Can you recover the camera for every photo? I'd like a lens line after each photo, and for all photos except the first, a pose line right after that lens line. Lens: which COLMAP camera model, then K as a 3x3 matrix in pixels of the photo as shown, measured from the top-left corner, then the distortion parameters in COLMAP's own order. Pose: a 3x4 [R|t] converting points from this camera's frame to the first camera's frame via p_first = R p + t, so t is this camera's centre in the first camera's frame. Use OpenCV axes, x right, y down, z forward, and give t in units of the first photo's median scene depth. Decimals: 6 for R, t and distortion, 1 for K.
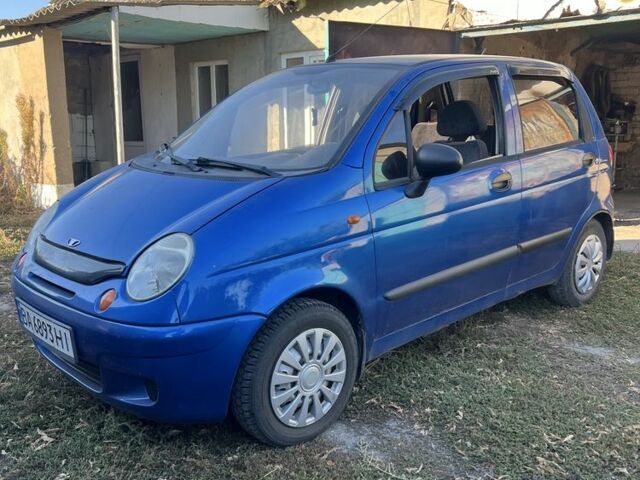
lens RADIAL K [[635.3, 0, 319.4], [0, 635.3, 239.3], [0, 0, 1]] dist [0.007686, 0.000000]
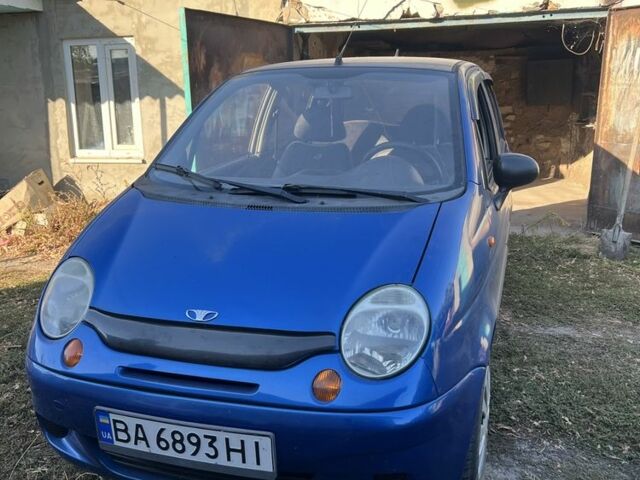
lens RADIAL K [[635.3, 0, 323.4], [0, 635.3, 241.9], [0, 0, 1]] dist [0.007686, 0.000000]
pose [[0.881824, -0.108688, 0.458882, -0.244147], [0.097877, 0.994071, 0.047361, -0.041290], [-0.461309, 0.003150, 0.887234, 0.119999]]
